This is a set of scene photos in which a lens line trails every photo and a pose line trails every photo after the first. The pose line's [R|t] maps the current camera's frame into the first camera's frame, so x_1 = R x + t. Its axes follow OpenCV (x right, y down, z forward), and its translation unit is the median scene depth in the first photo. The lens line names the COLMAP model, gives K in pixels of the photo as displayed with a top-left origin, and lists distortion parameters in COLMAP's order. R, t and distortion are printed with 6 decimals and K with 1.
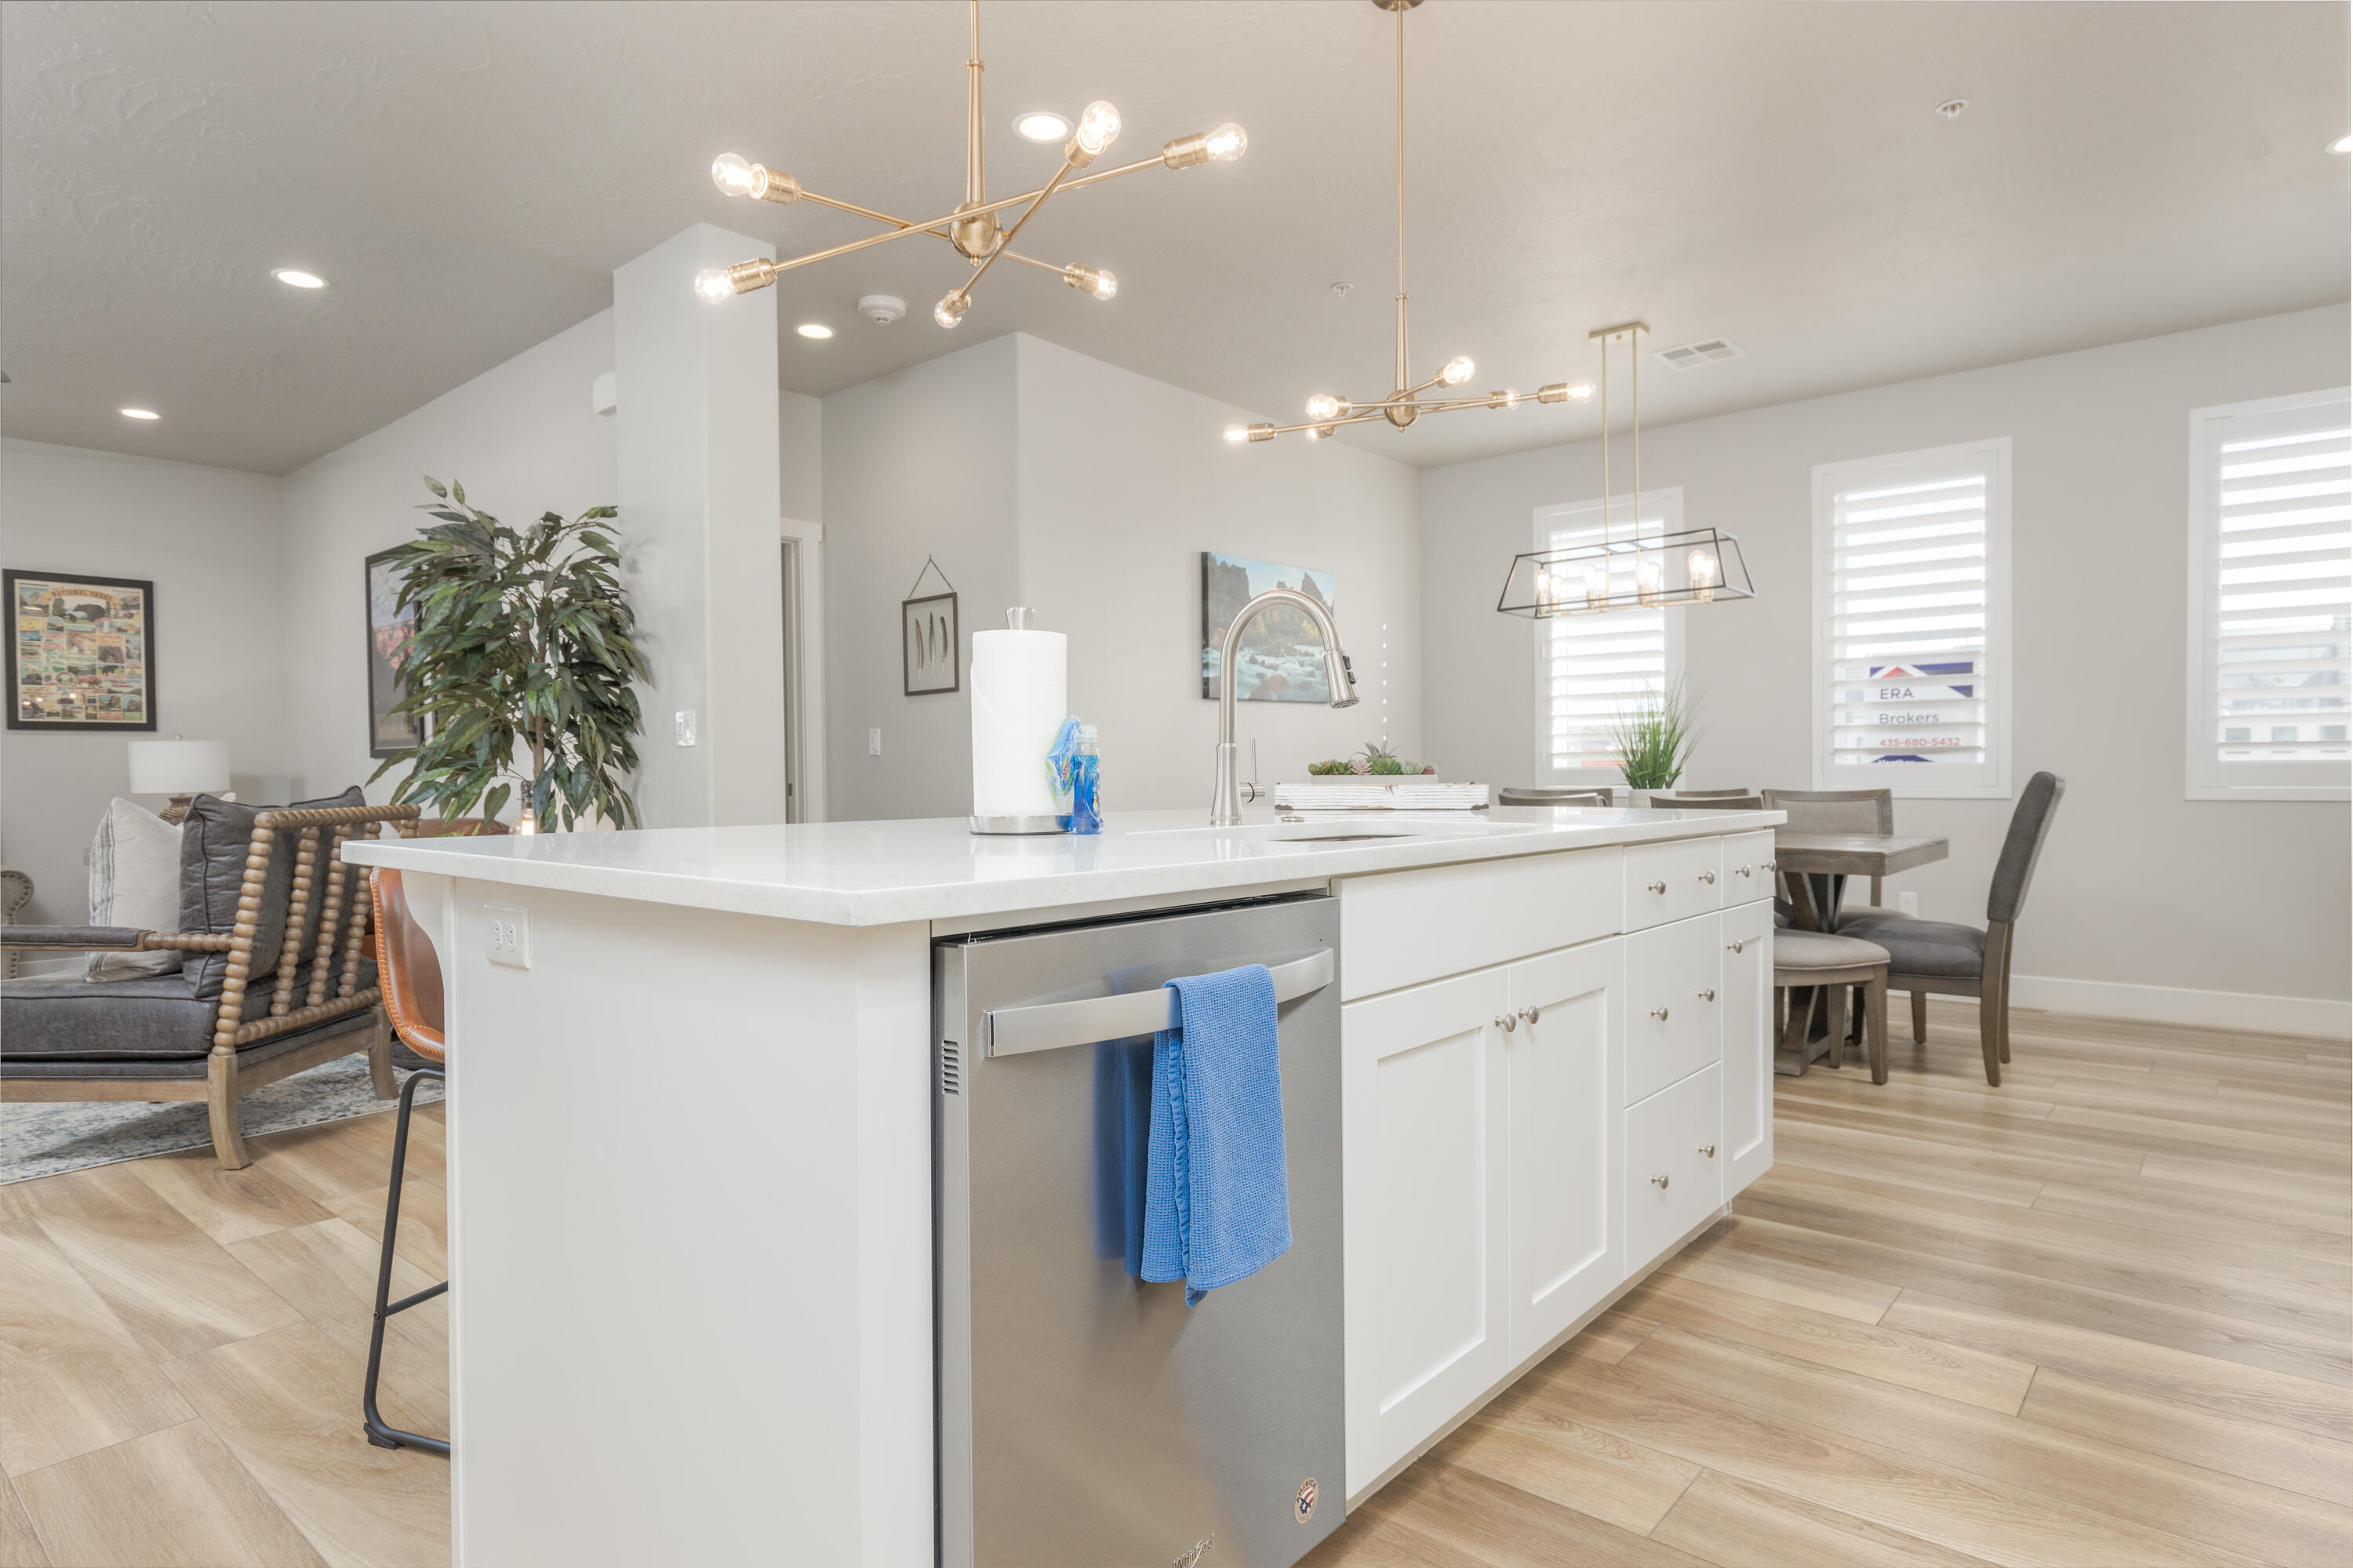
lens RADIAL K [[1292.7, 0, 1180.7], [0, 1292.7, 789.1], [0, 0, 1]] dist [0.003298, 0.000672]
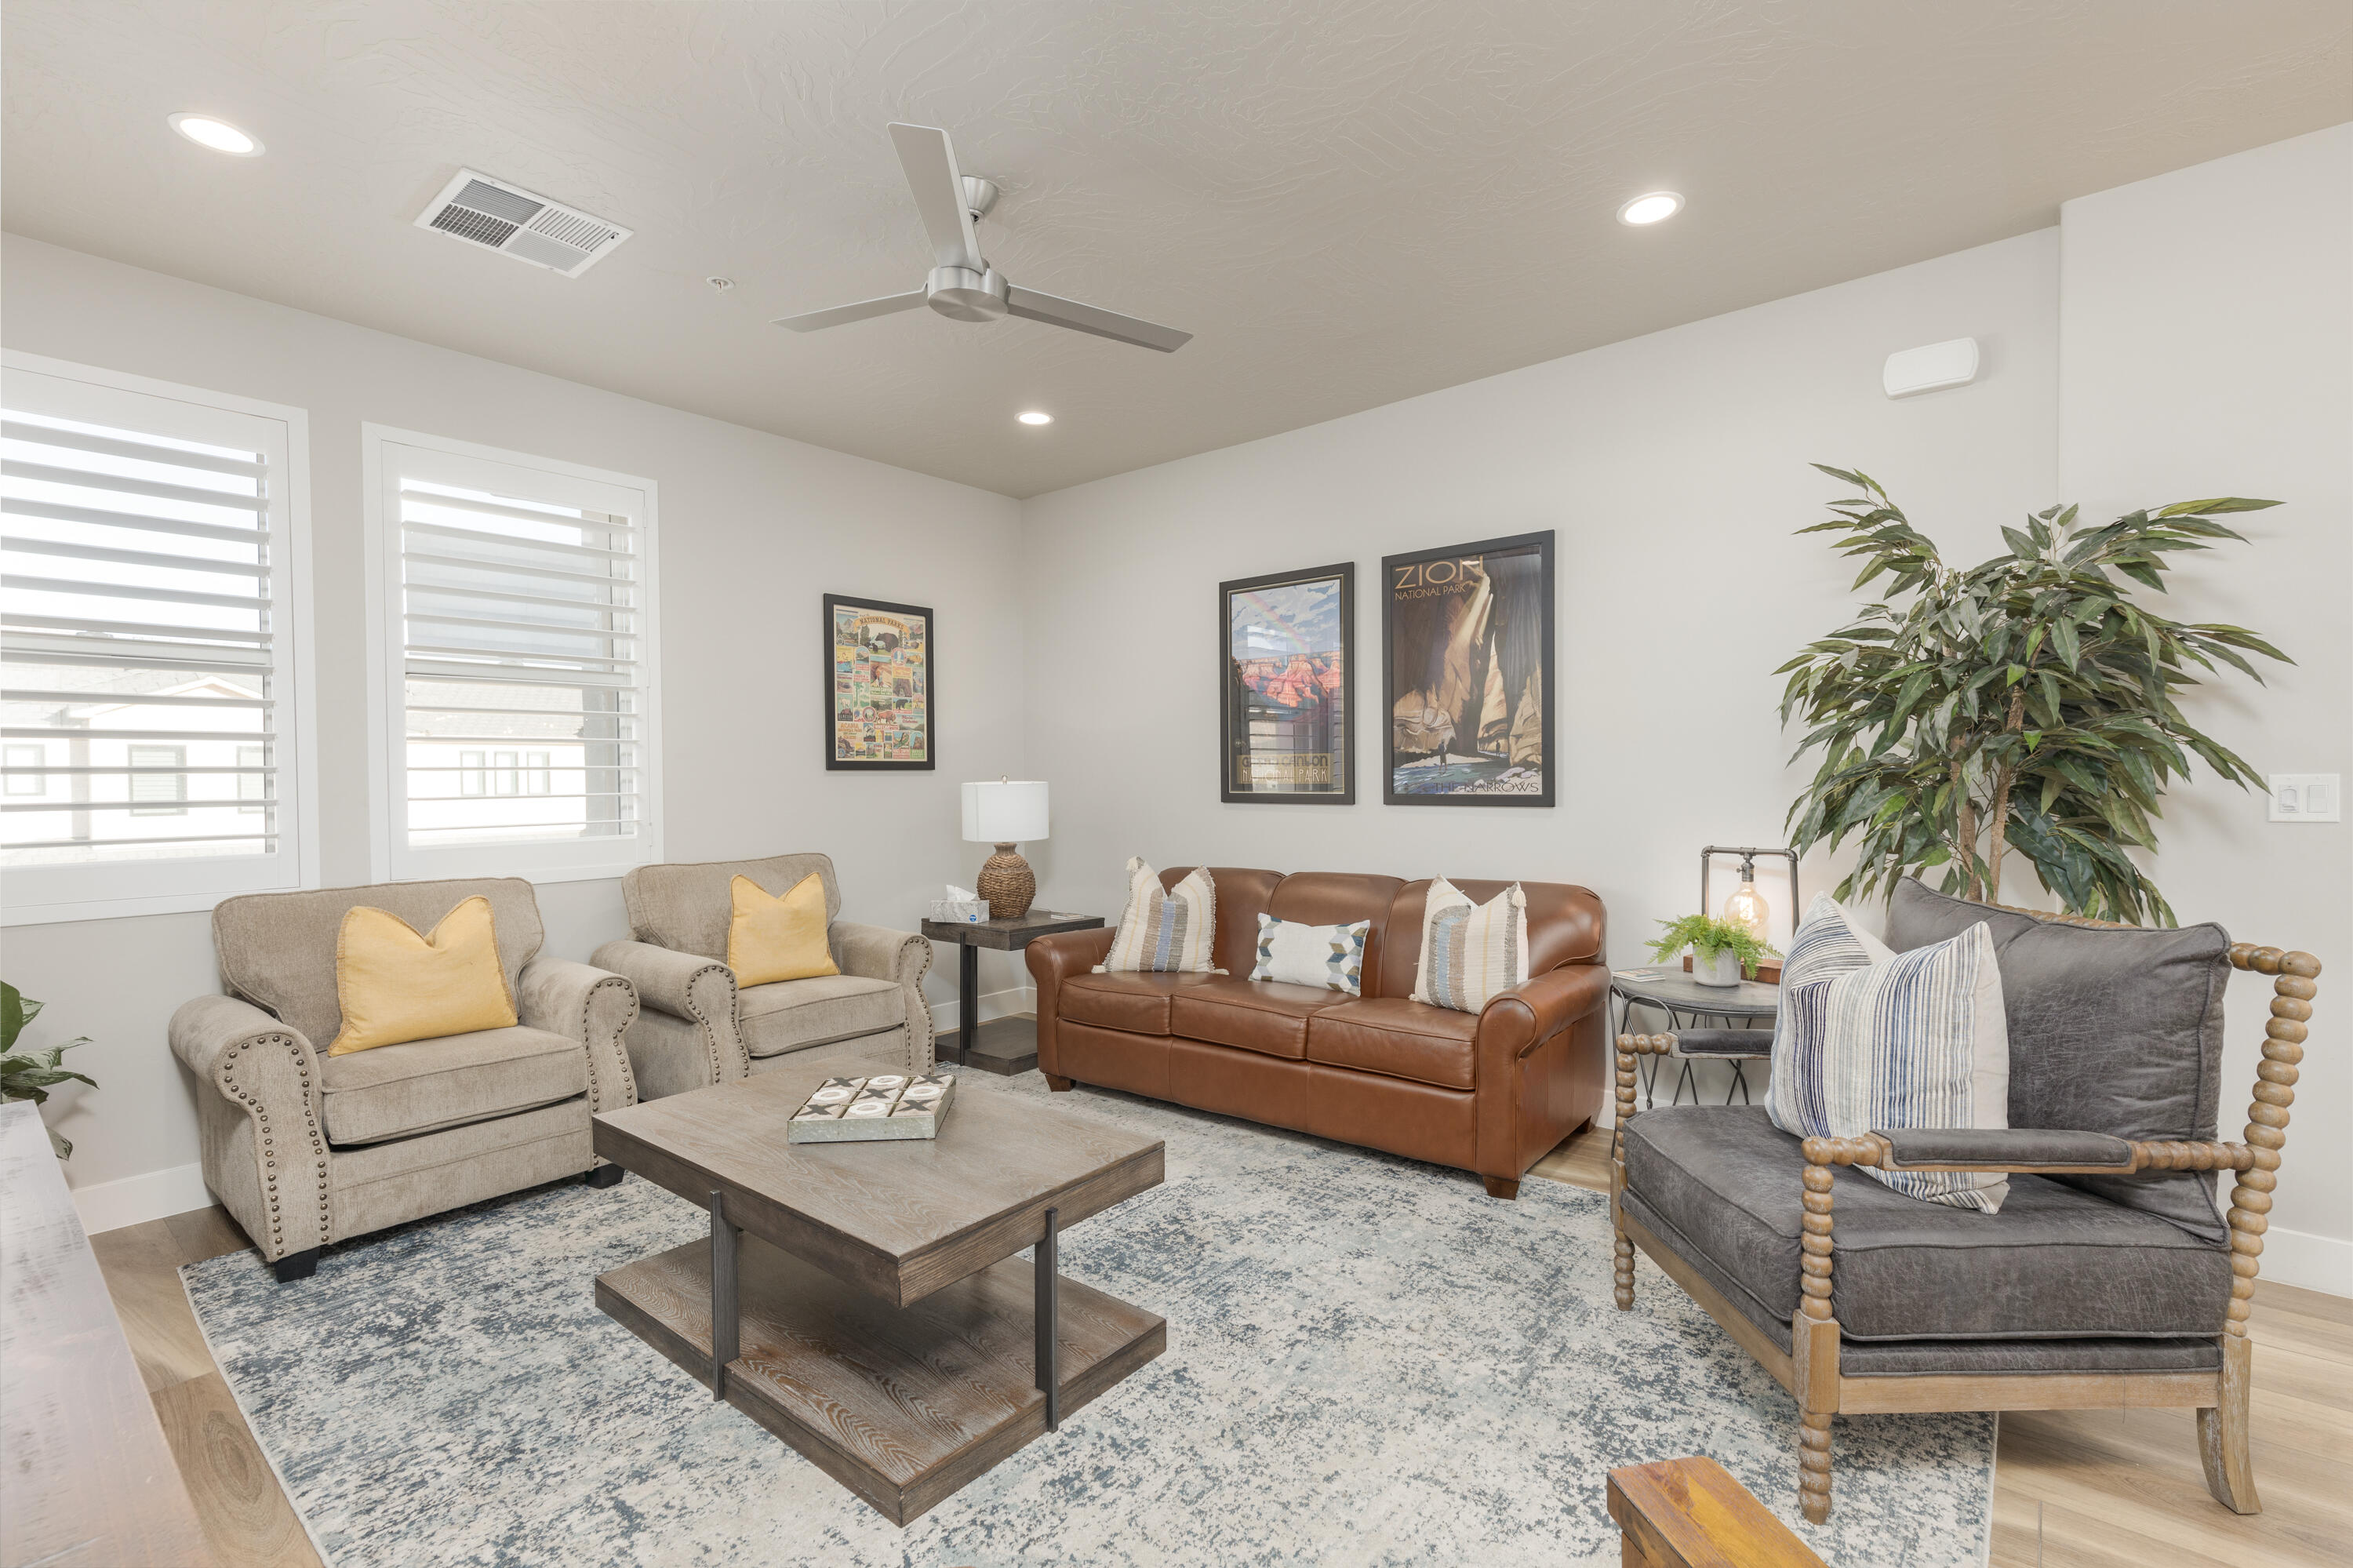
lens RADIAL K [[1048.8, 0, 1179.3], [0, 1048.8, 782.5], [0, 0, 1]] dist [0.001955, -0.000573]
pose [[0.999771, 0.002889, 0.021197, -0.651207], [-0.002686, 0.999950, -0.009602, -0.030024], [-0.021224, 0.009542, 0.999729, 0.252440]]
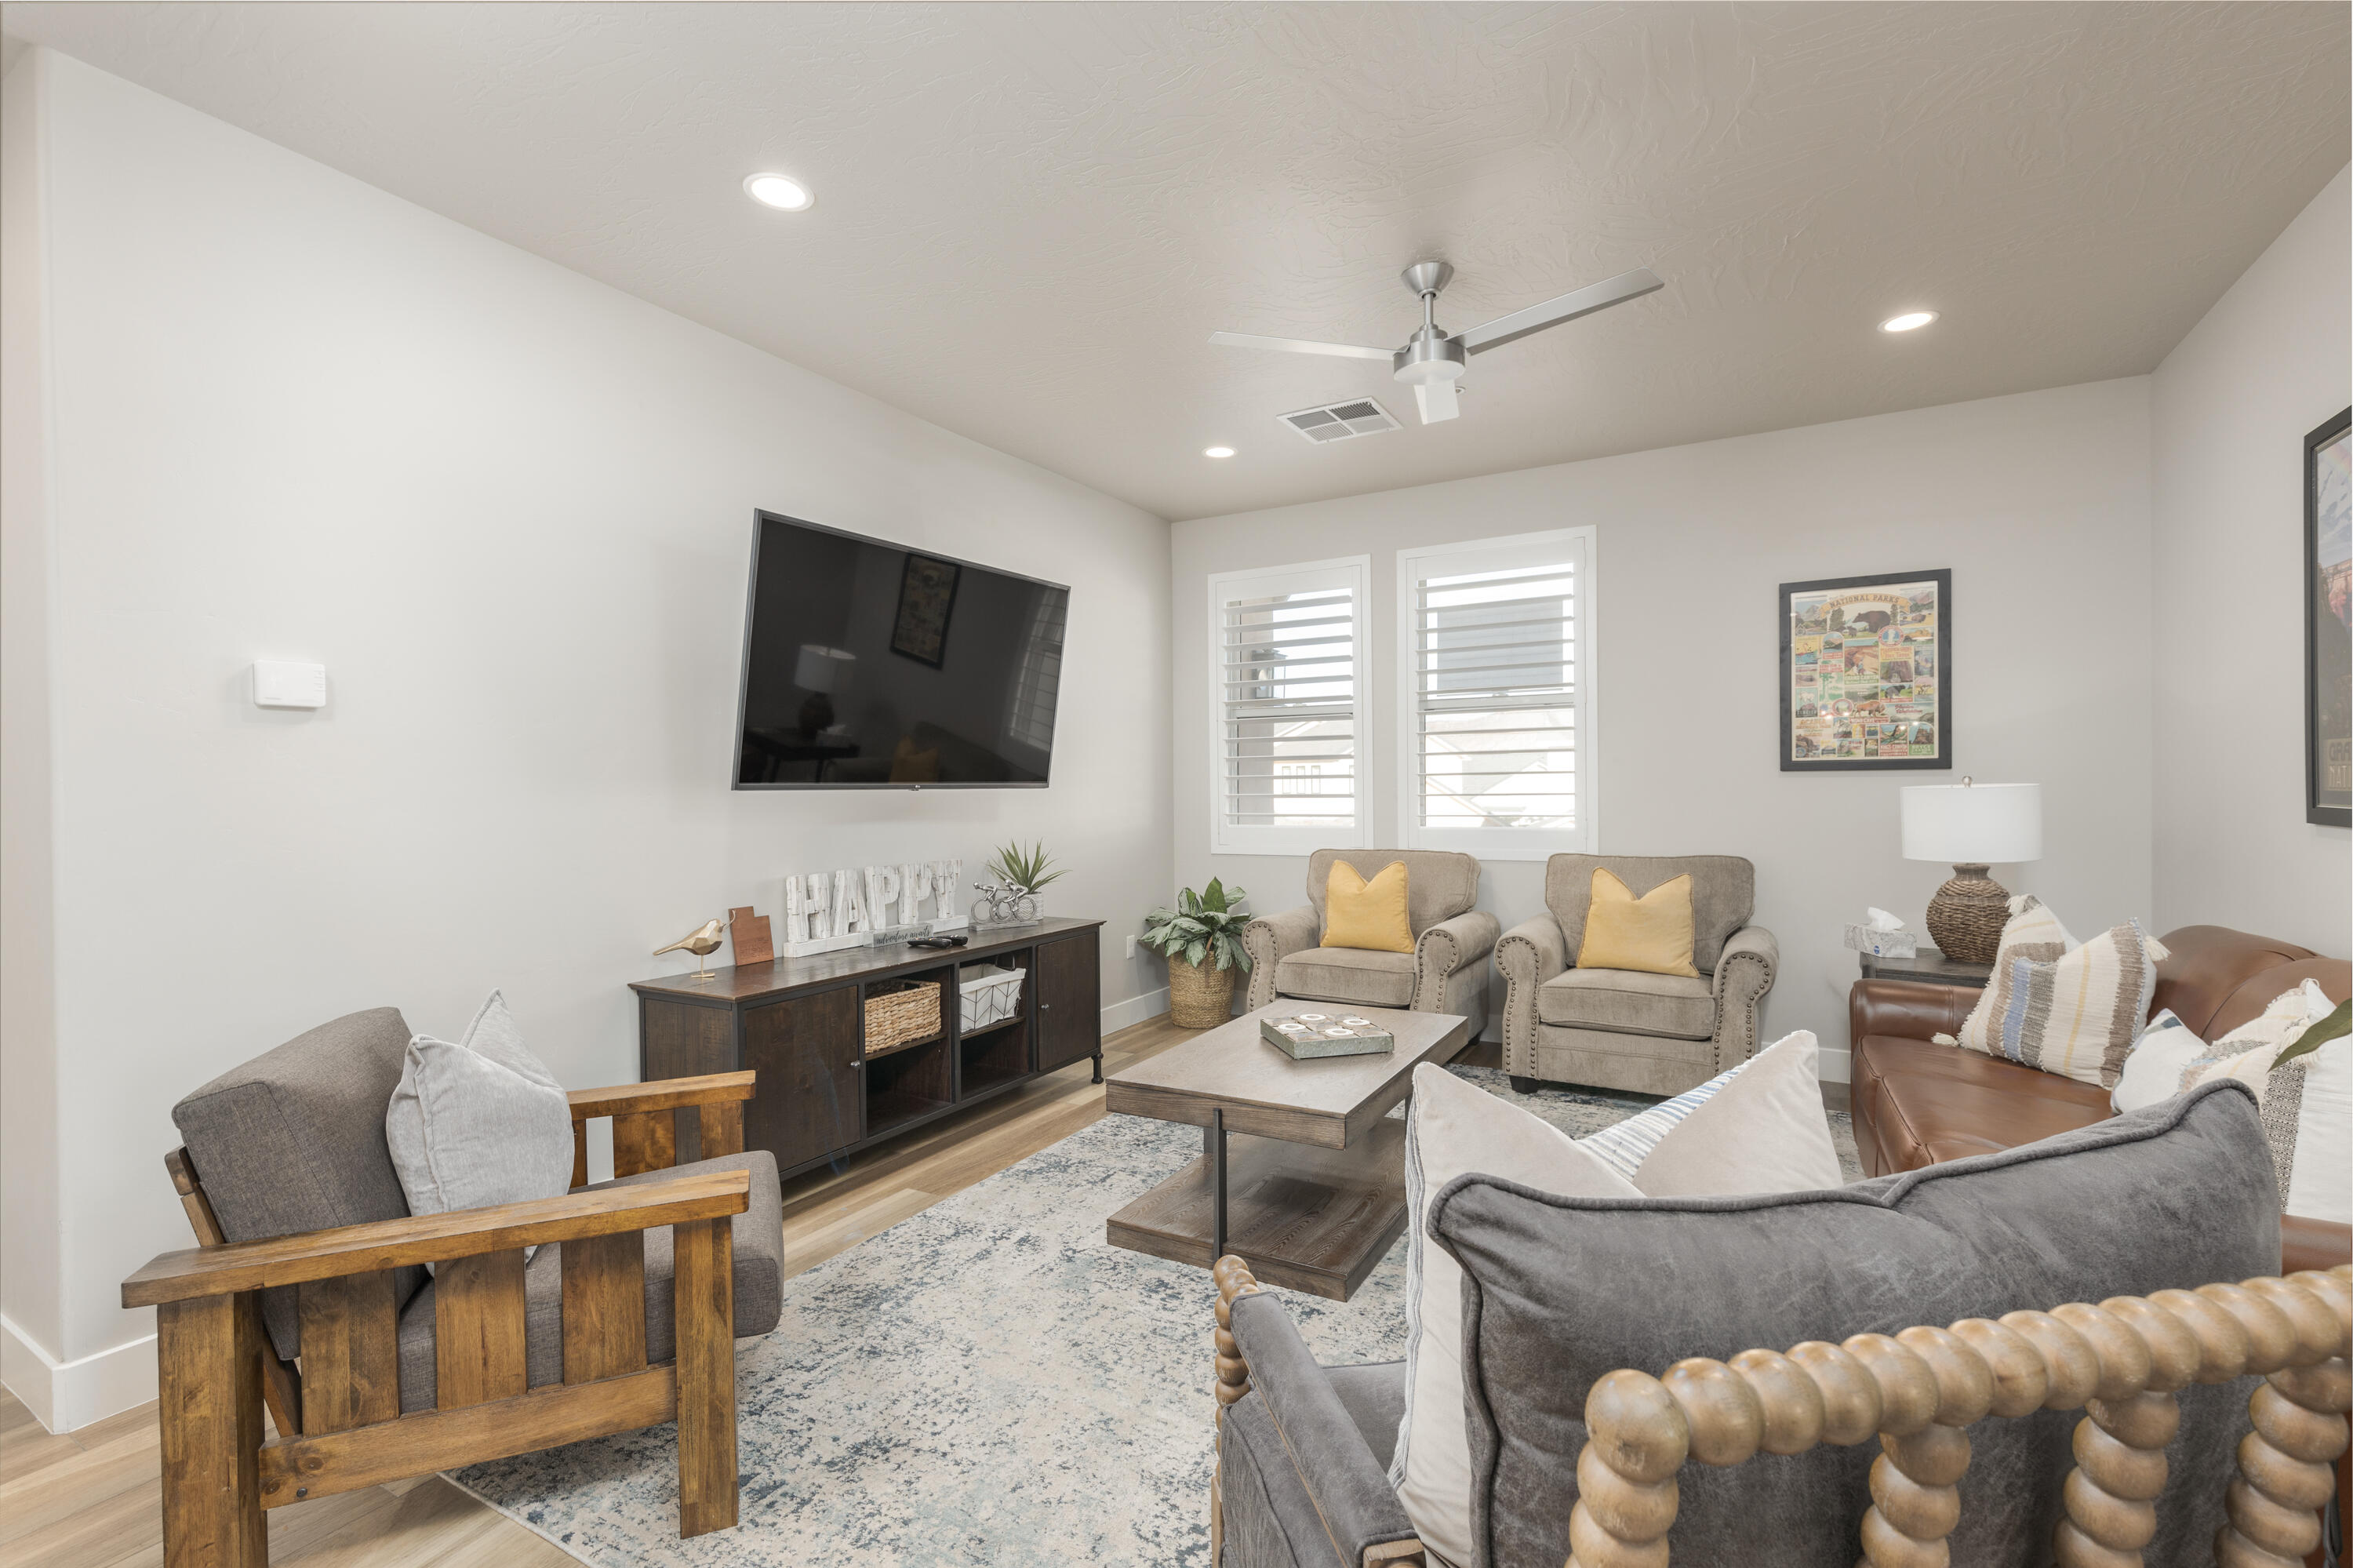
lens RADIAL K [[1048.8, 0, 1178.7], [0, 1048.8, 789.9], [0, 0, 1]] dist [0.001955, -0.000573]
pose [[0.188230, 0.013897, -0.982027, -0.289353], [-0.006426, 0.999896, 0.012918, -0.038872], [0.982104, 0.003879, 0.188299, 0.463231]]
